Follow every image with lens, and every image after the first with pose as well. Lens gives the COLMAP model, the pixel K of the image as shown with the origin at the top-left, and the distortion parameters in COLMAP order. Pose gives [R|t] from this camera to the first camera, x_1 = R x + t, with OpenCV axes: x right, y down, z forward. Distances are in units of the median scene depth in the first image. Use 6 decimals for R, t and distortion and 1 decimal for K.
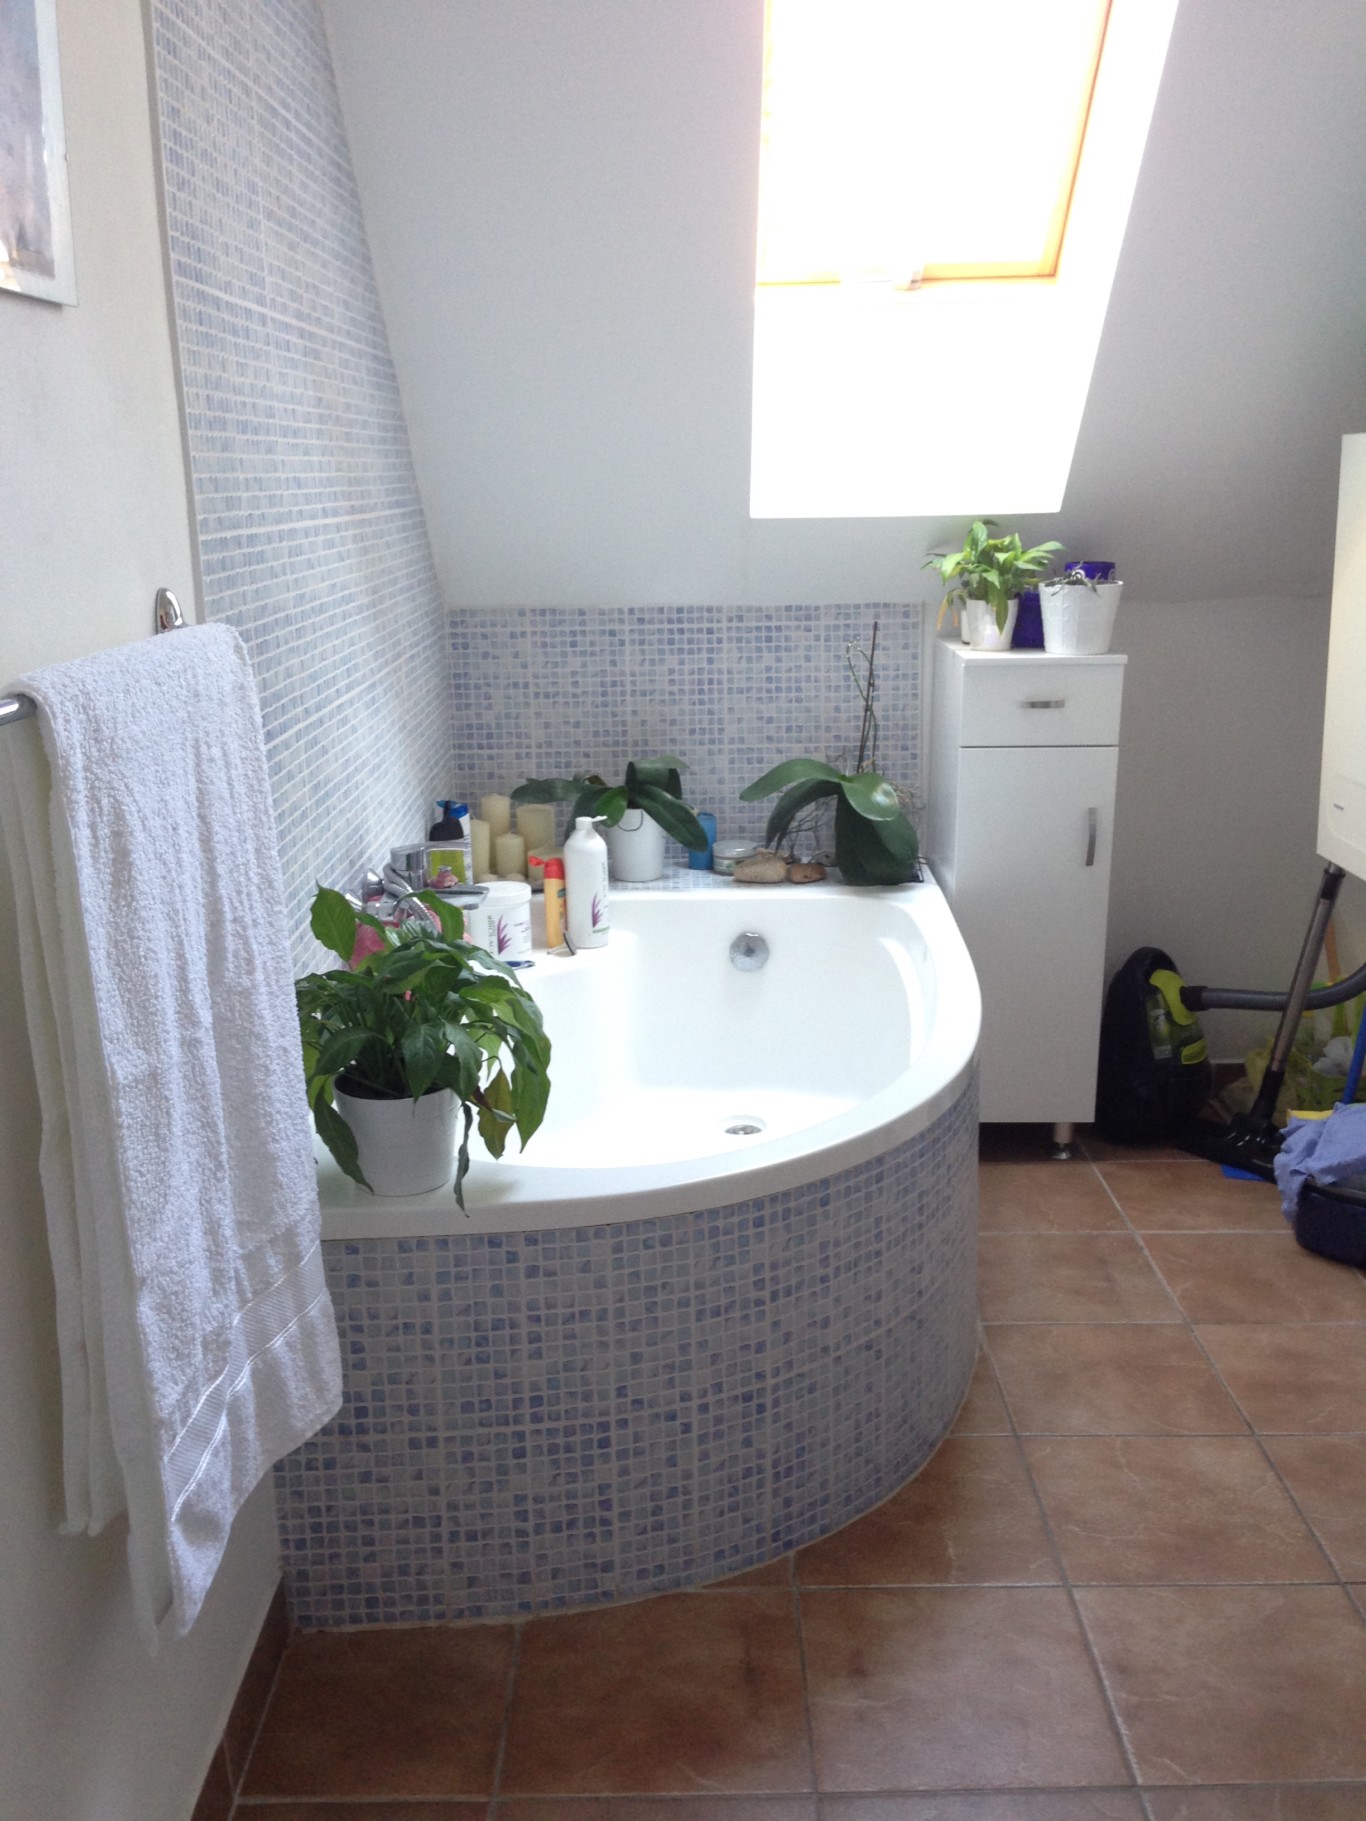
lens RADIAL K [[1689.5, 0, 670.6], [0, 1689.5, 907.1], [0, 0, 1]] dist [0.062219, 0.002880]
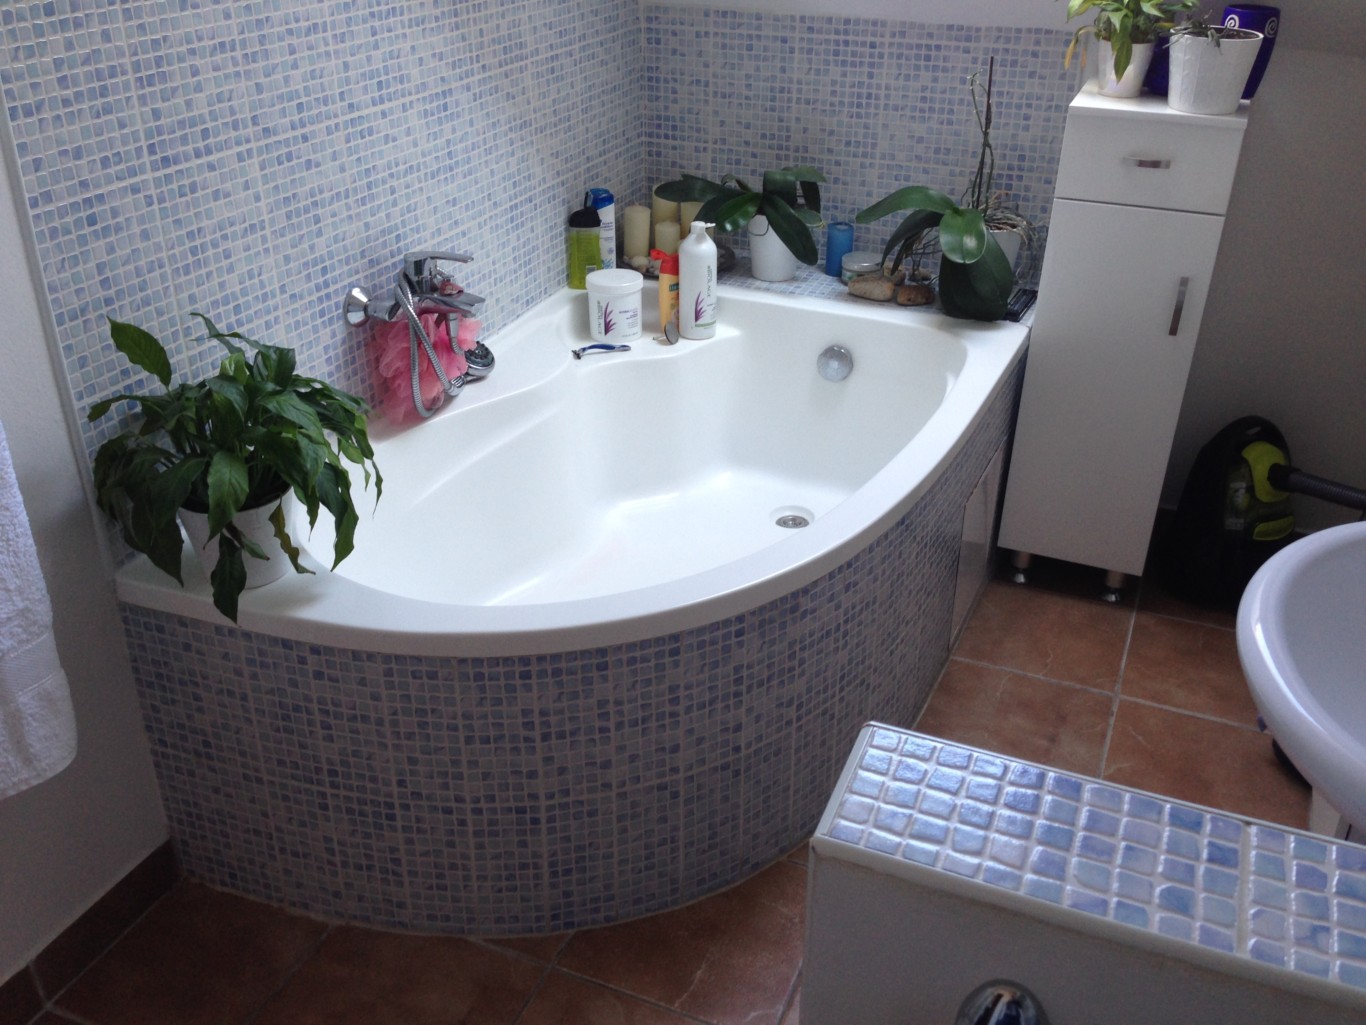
lens RADIAL K [[1259.0, 0, 683.5], [0, 1259.0, 505.3], [0, 0, 1]] dist [0.079300, -0.002790]
pose [[0.922579, 0.202508, -0.328387, 0.233608], [-0.116291, 0.957546, 0.263784, -0.086835], [0.367864, -0.205173, 0.906962, 0.193162]]
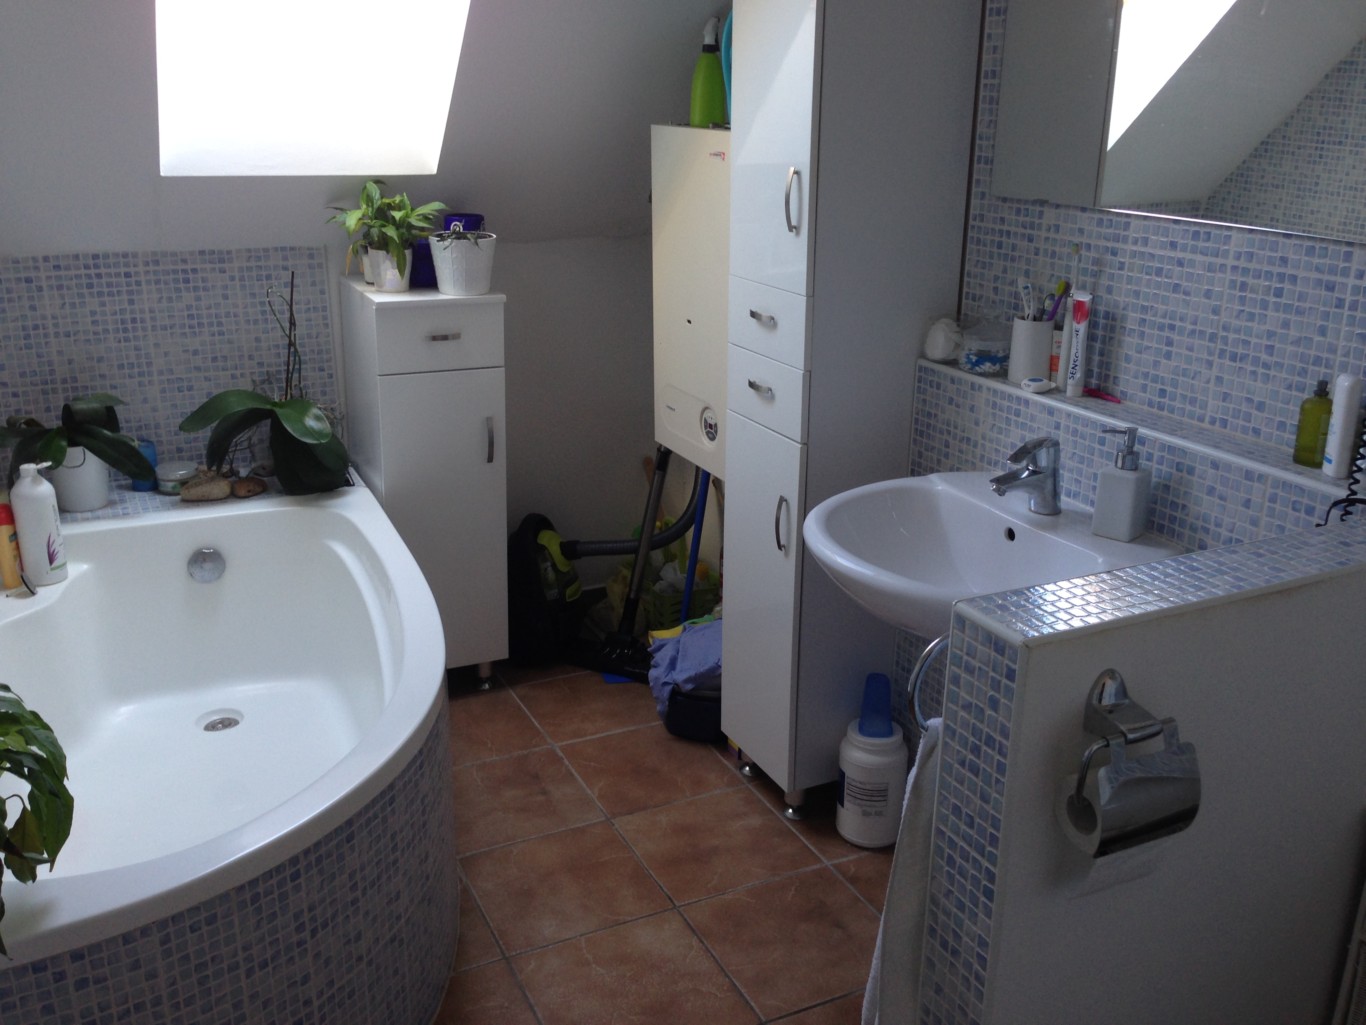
lens RADIAL K [[1263.9, 0, 685.0], [0, 1263.9, 511.0], [0, 0, 1]] dist [0.116360, -0.219781]
pose [[0.892924, -0.116349, 0.434914, -0.034139], [0.078624, 0.991484, 0.103820, -0.070637], [-0.443290, -0.058509, 0.894467, 0.090400]]
